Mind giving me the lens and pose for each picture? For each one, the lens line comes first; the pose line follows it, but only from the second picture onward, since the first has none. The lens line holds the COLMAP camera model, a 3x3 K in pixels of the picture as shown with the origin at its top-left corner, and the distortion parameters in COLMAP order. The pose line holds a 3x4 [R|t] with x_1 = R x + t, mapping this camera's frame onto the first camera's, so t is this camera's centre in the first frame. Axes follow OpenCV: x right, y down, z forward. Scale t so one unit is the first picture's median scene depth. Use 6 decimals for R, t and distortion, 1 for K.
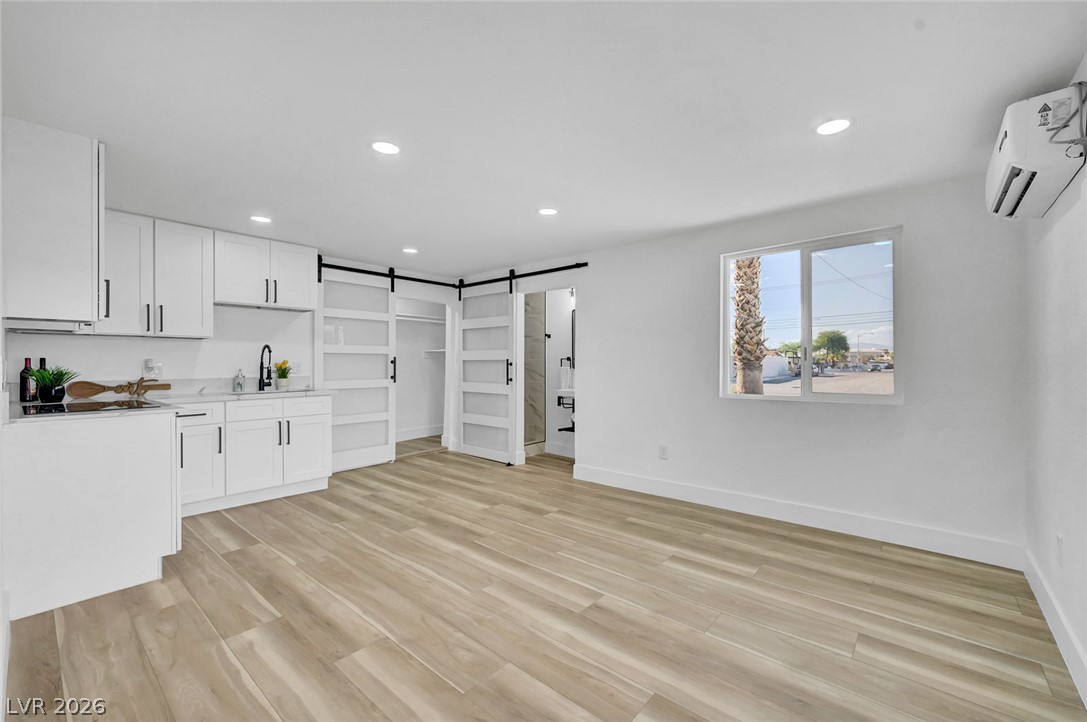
lens RADIAL K [[450.1, 0, 541.5], [0, 450.1, 360.4], [0, 0, 1]] dist [-0.001664, -0.000069]
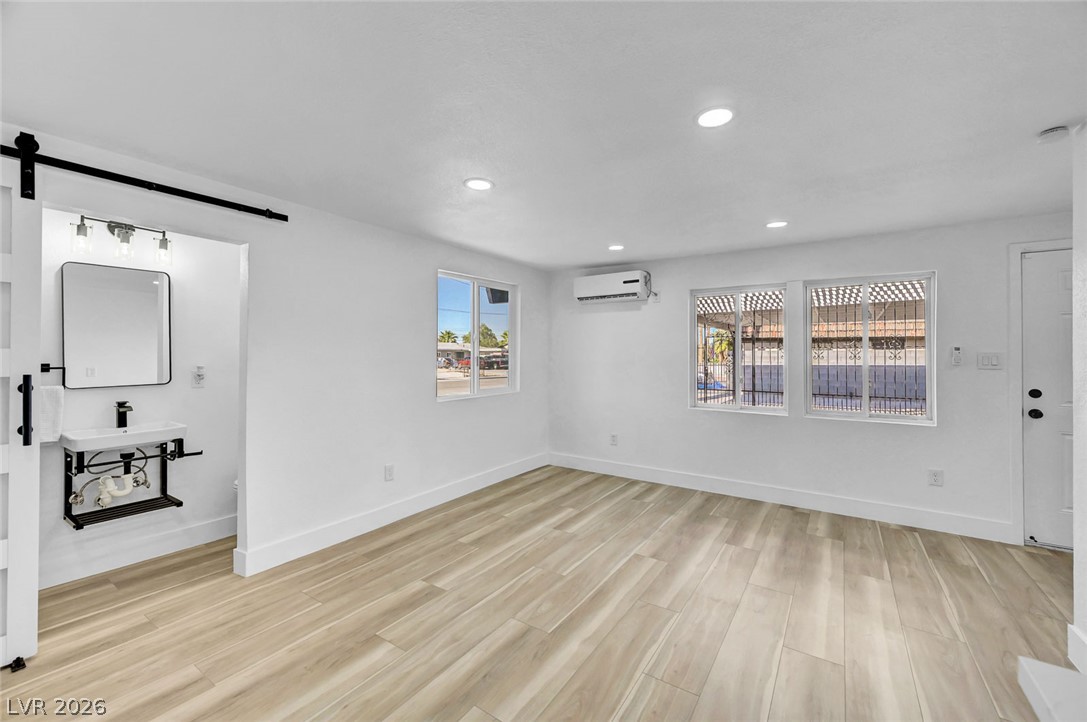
lens RADIAL K [[435.6, 0, 546.9], [0, 435.6, 351.5], [0, 0, 1]] dist [0.000030, 0.000020]
pose [[-0.117388, 0.006355, 0.993066, -0.787826], [-0.008214, 0.999939, -0.007370, -0.039427], [-0.993052, -0.009022, -0.117328, 1.016923]]
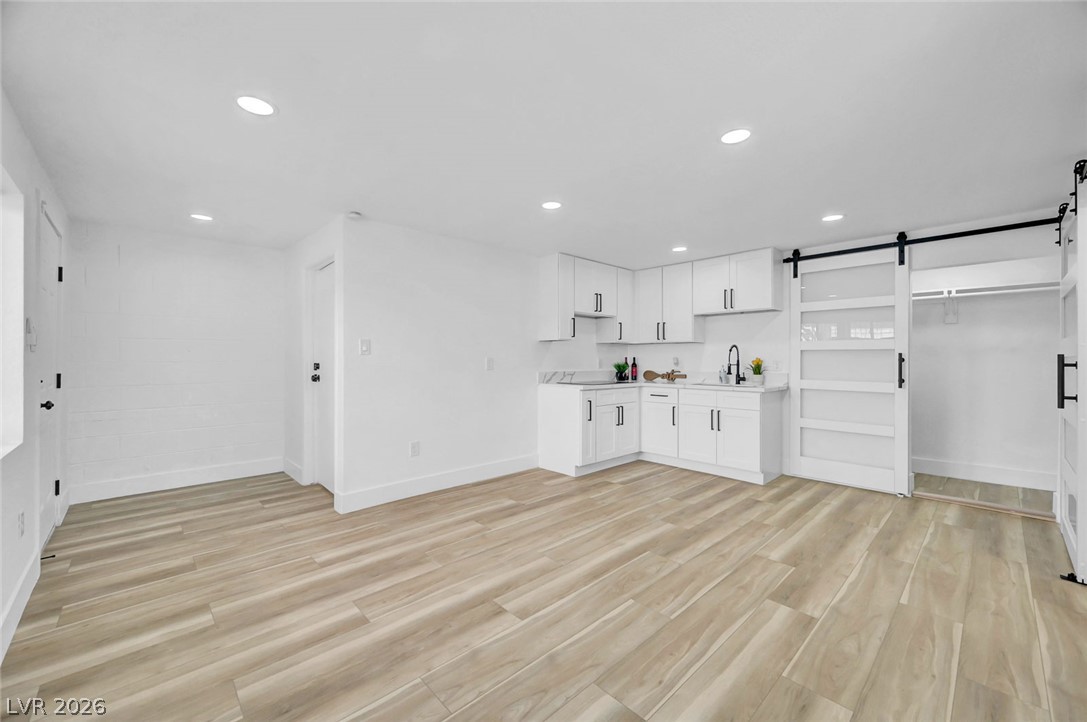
lens RADIAL K [[430.5, 0, 544.0], [0, 430.5, 363.0], [0, 0, 1]] dist [-0.000763, 0.000044]
pose [[-0.100680, 0.009843, -0.994870, 0.710650], [0.003736, 0.999948, 0.009515, 0.000094], [0.994912, -0.002759, -0.100711, 0.816630]]
